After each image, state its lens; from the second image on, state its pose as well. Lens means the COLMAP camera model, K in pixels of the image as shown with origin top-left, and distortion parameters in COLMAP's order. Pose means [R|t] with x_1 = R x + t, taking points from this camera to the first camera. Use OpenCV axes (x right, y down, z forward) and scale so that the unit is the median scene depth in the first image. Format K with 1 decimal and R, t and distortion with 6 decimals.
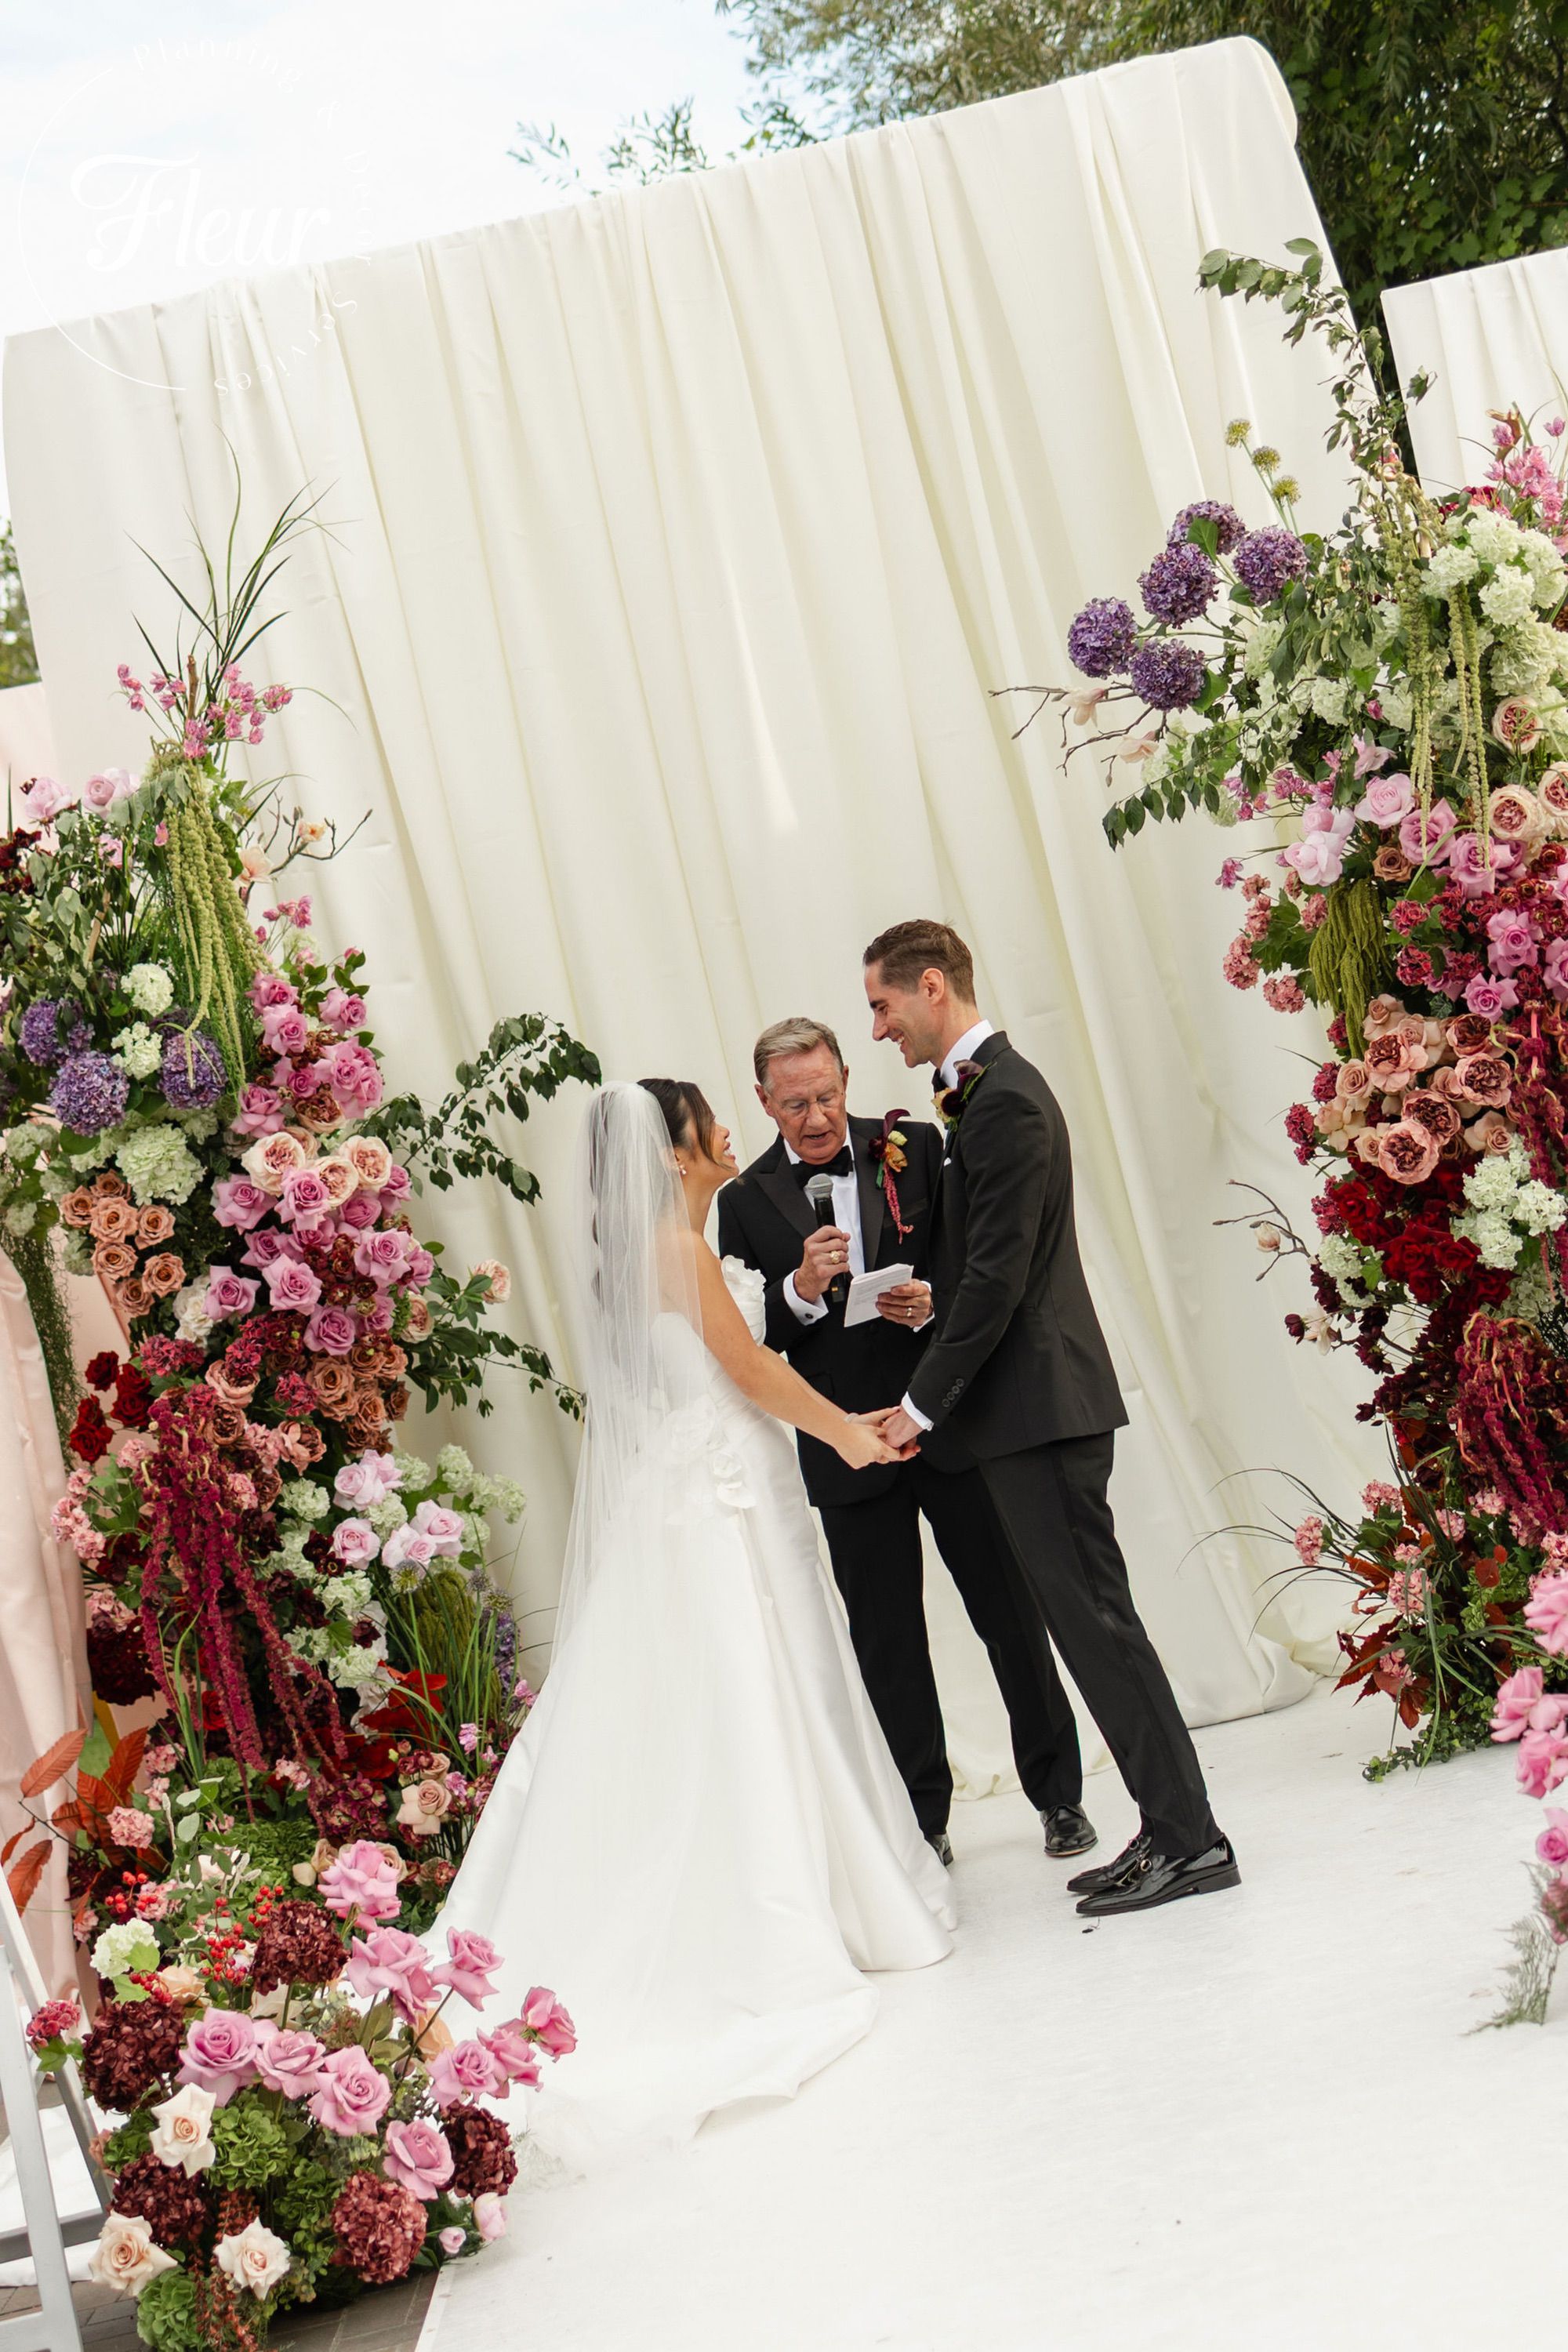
lens RADIAL K [[3987.0, 0, 784.0], [0, 3987.0, 1176.0], [0, 0, 1]] dist [0.276546, 0.081242]
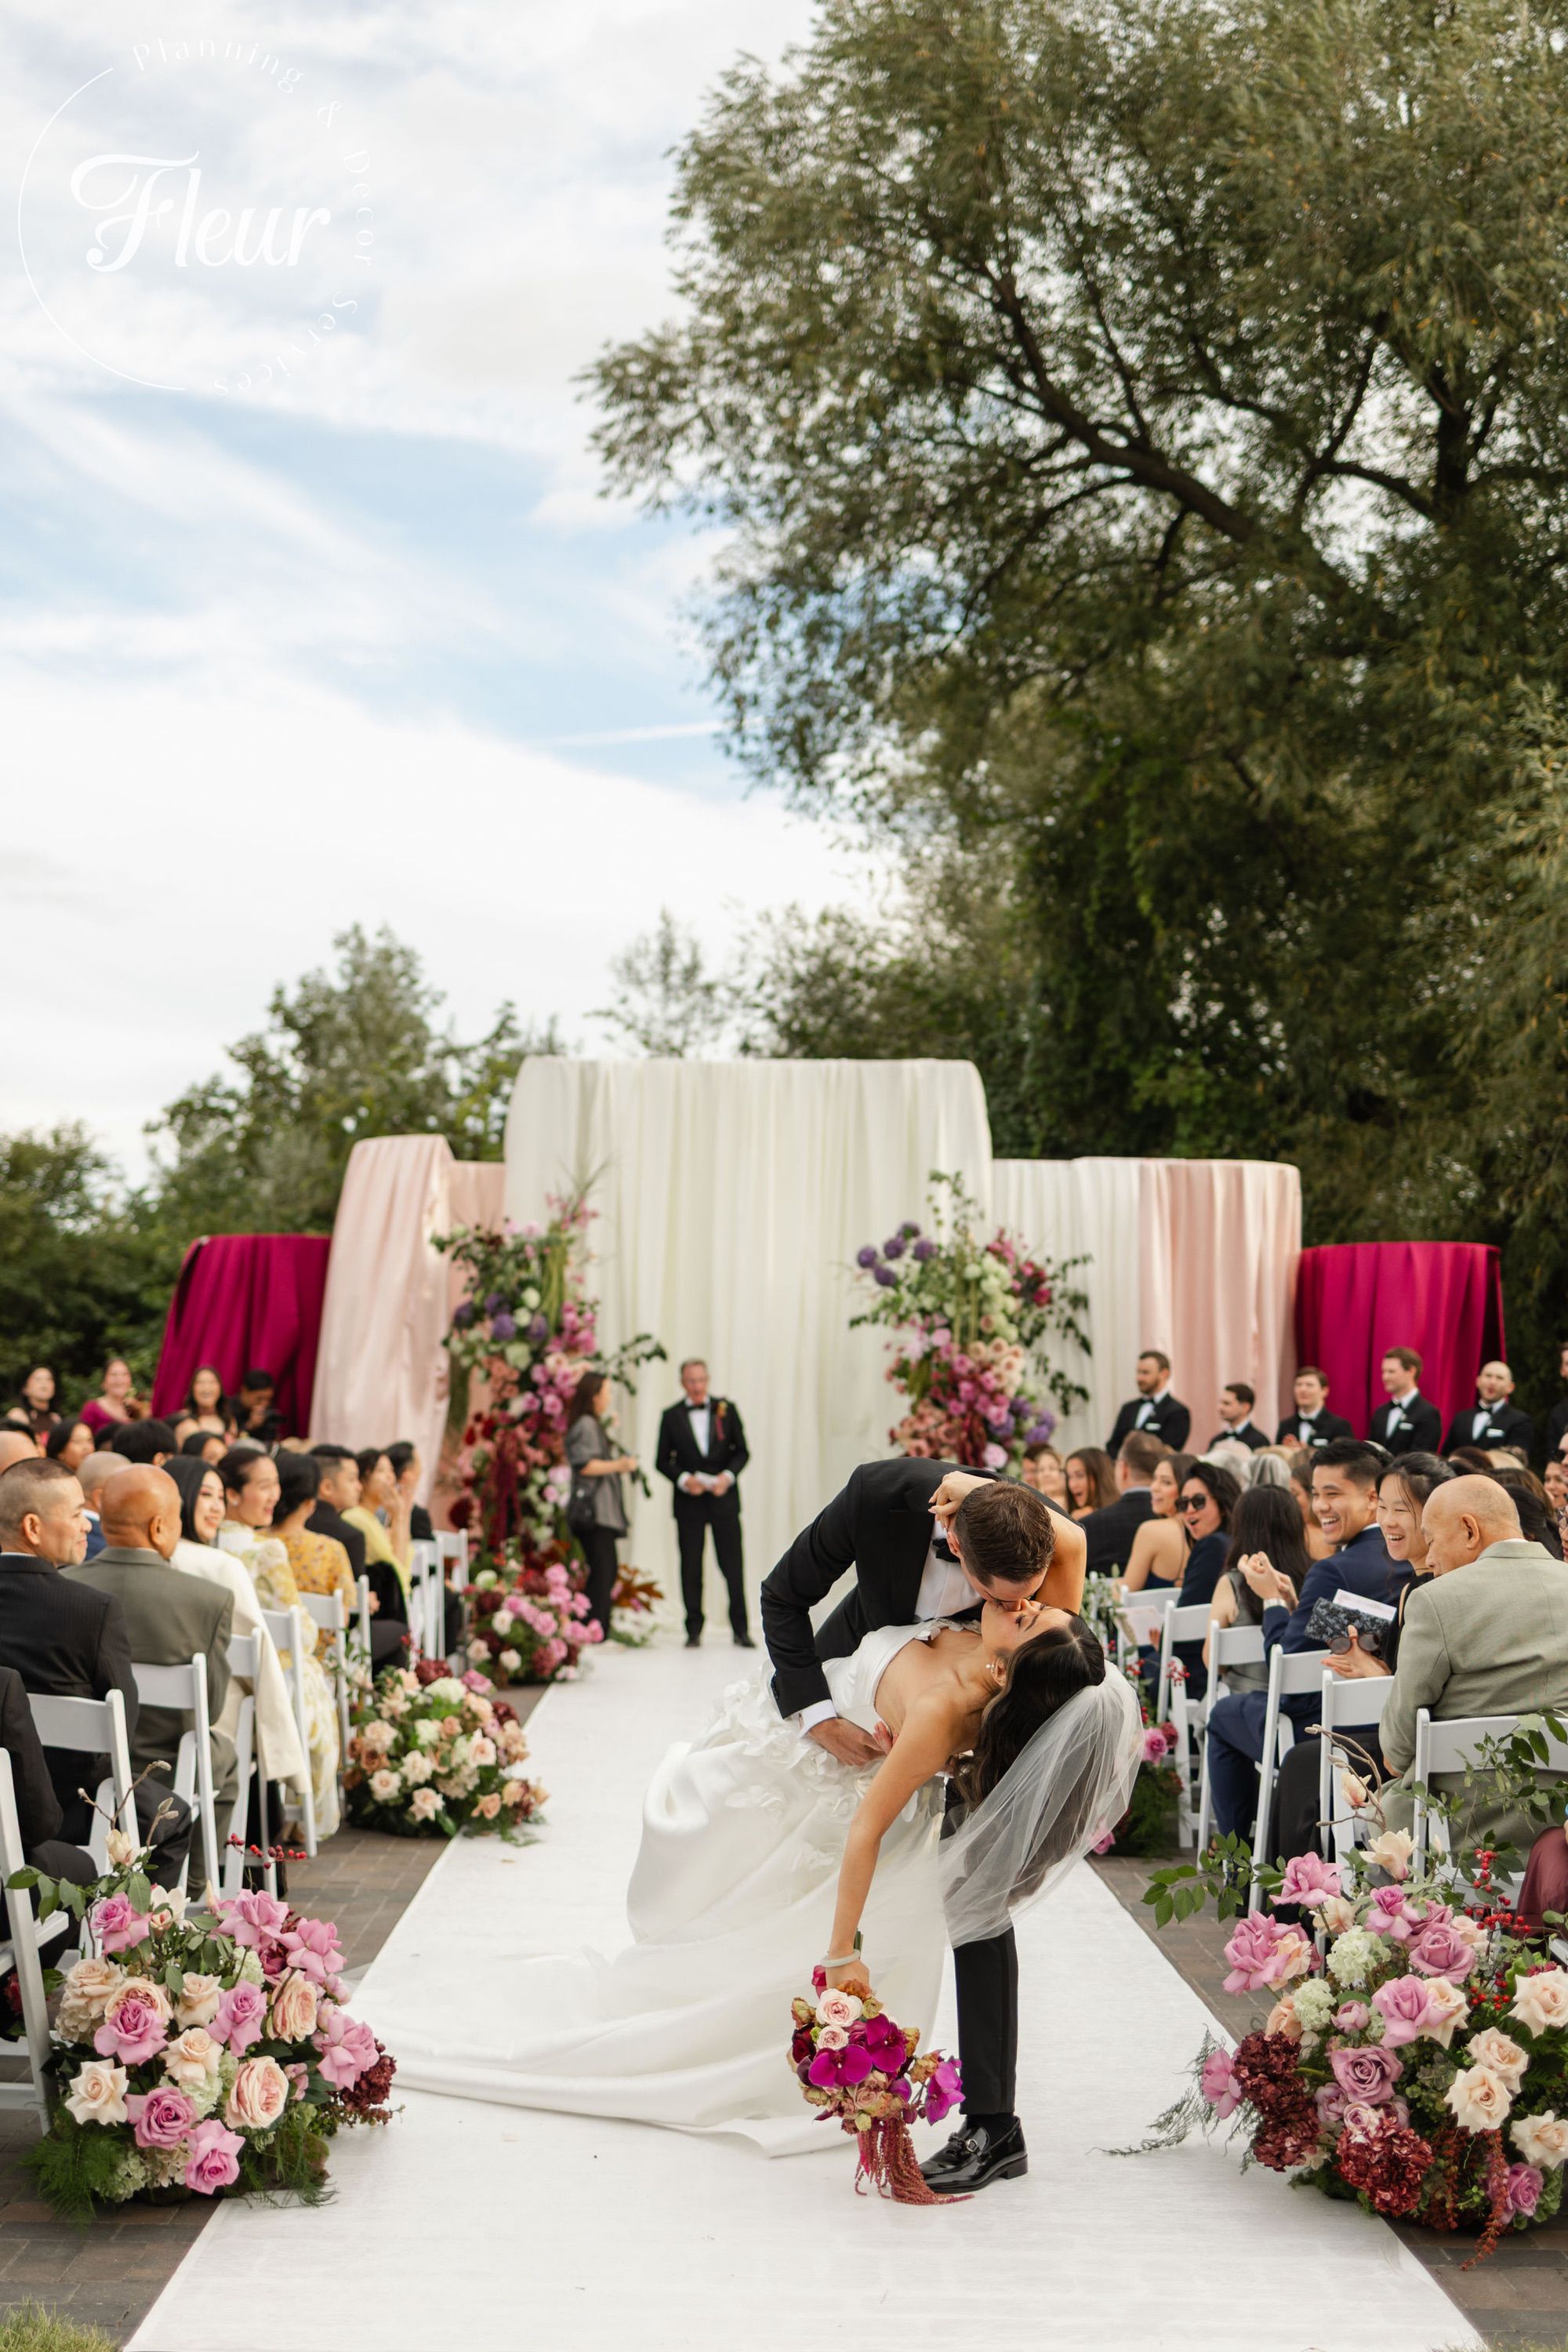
lens RADIAL K [[2705.1, 0, 785.3], [0, 2705.1, 1109.2], [0, 0, 1]] dist [0.049115, -0.041752]
pose [[0.970705, 0.240151, -0.007729, 0.009345], [-0.239664, 0.965437, -0.102437, -0.020891], [-0.017138, 0.101288, 0.994709, -1.041646]]
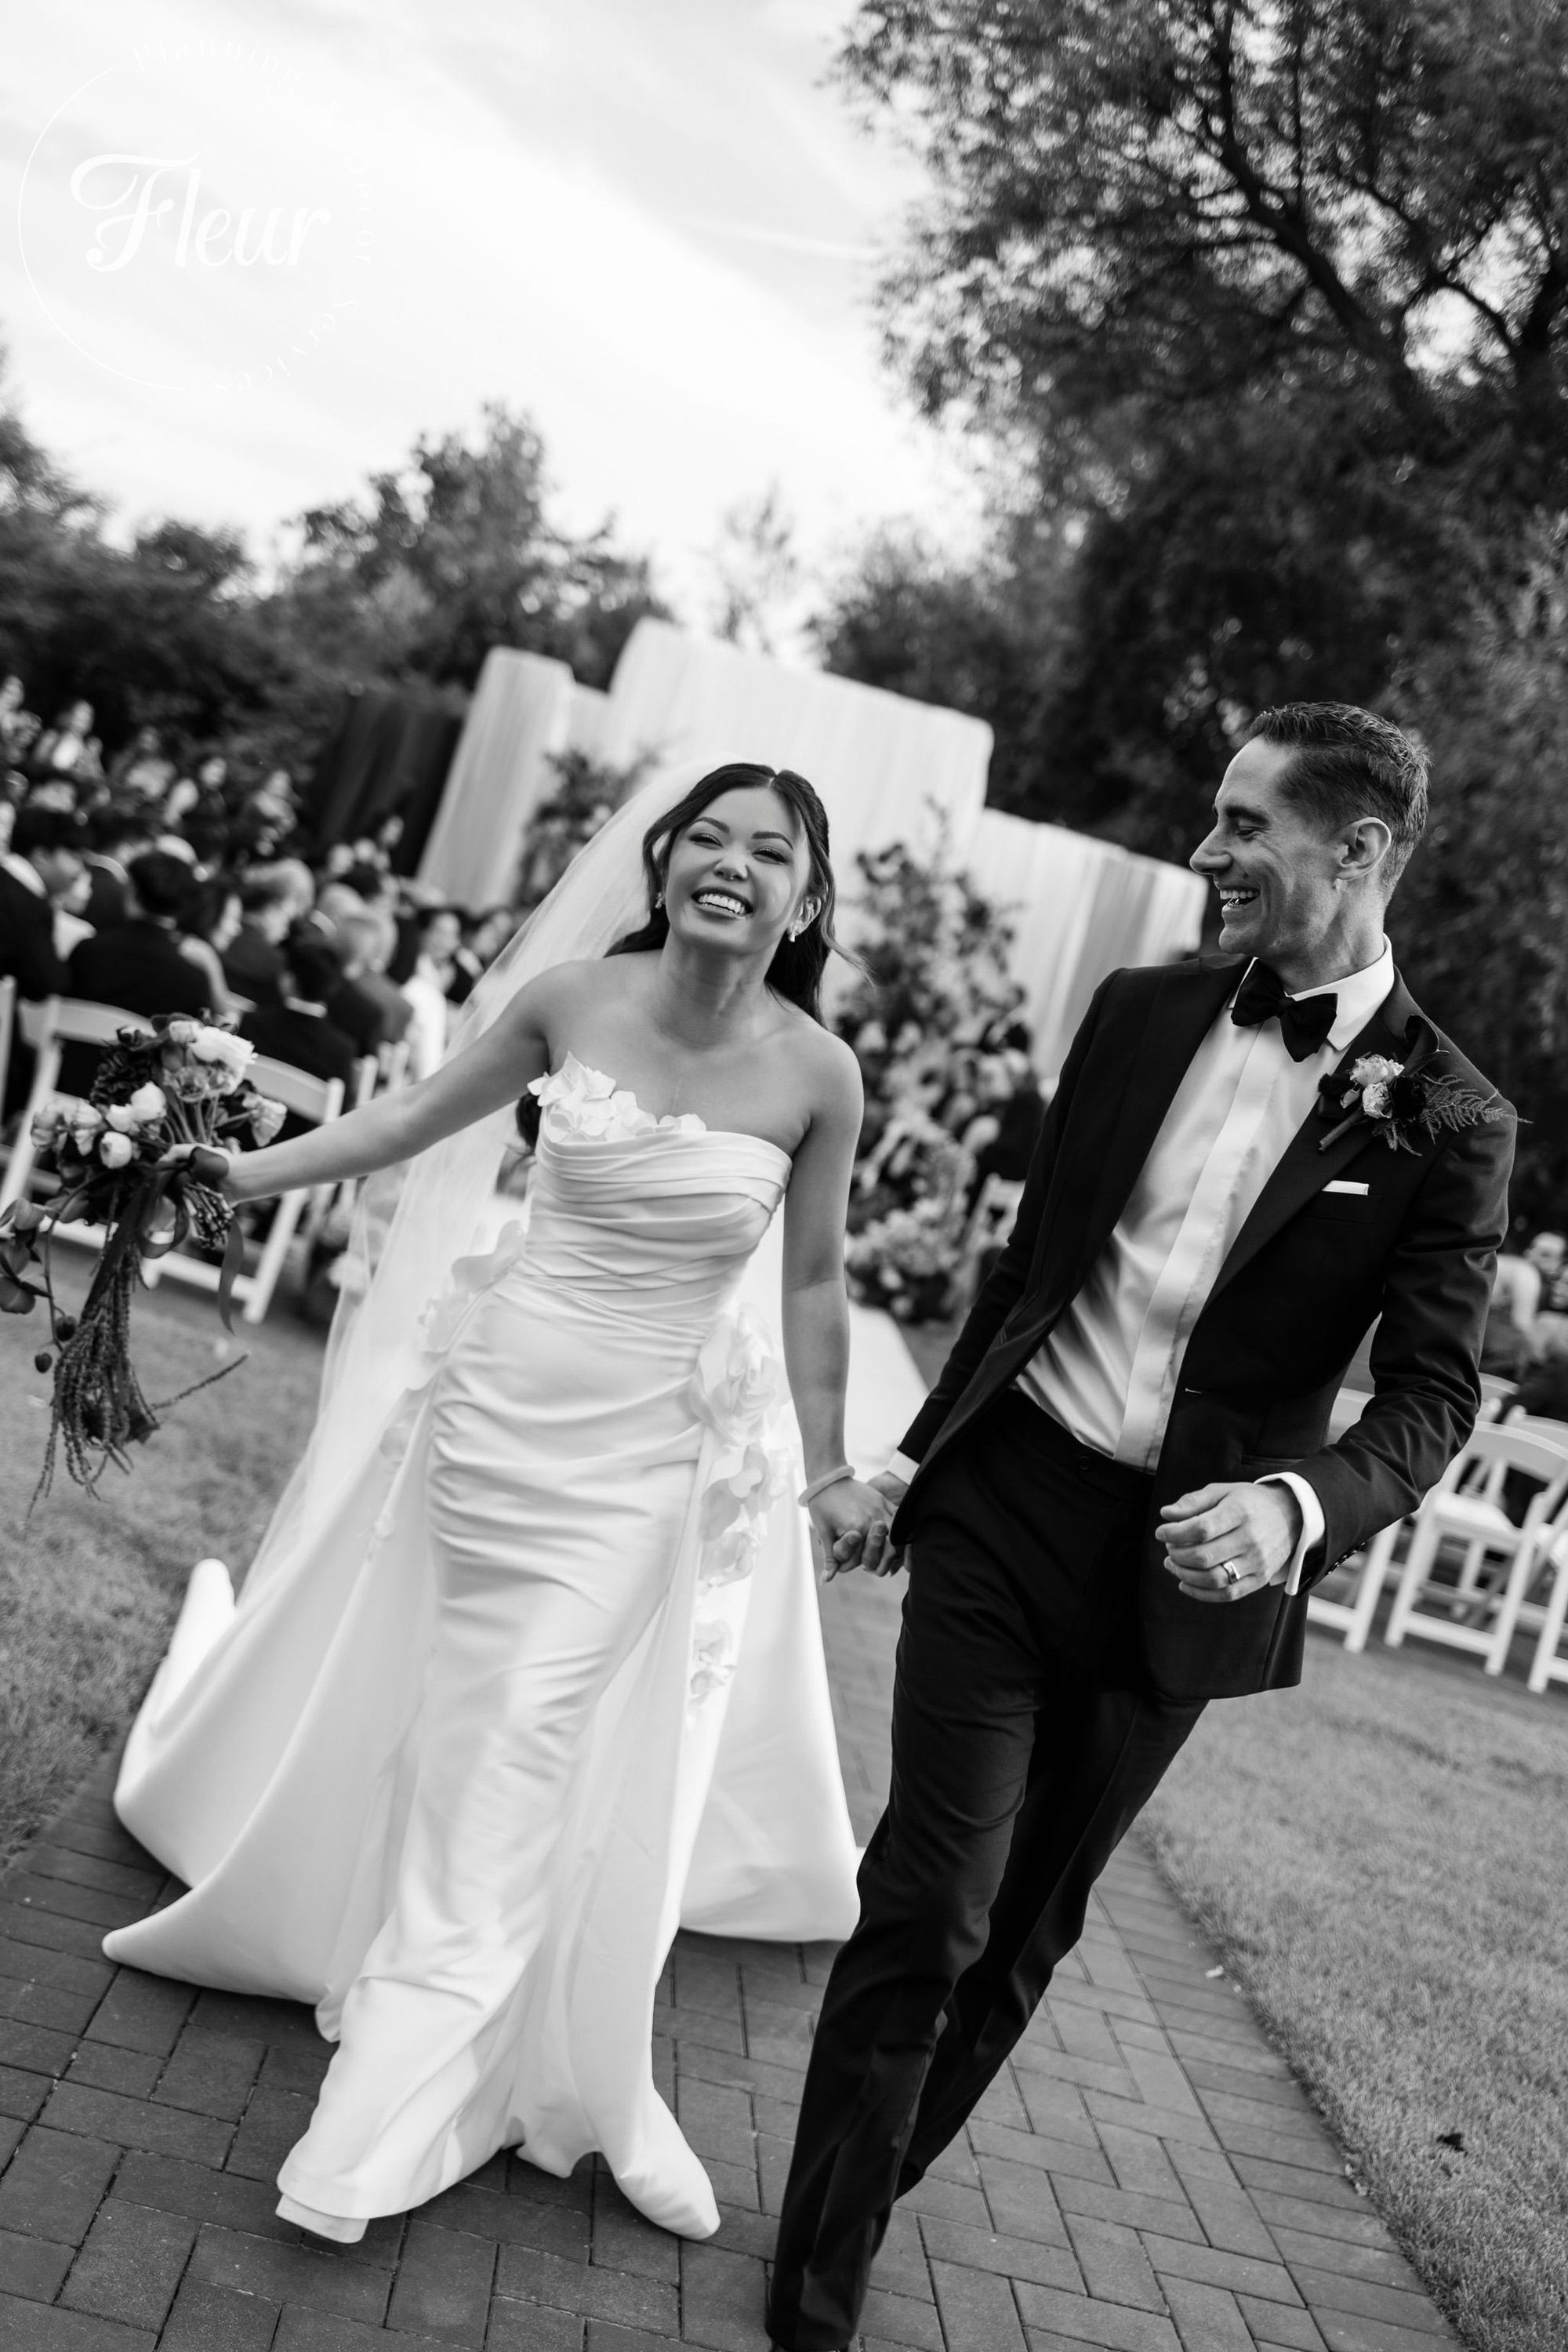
lens RADIAL K [[2497.6, 0, 784.0], [0, 2497.6, 1176.0], [0, 0, 1]] dist [0.051710, -0.004699]
pose [[0.865983, 0.492813, 0.084901, -0.038383], [-0.499284, 0.861600, 0.091442, -0.055499], [-0.028086, -0.121577, 0.992185, -1.445246]]
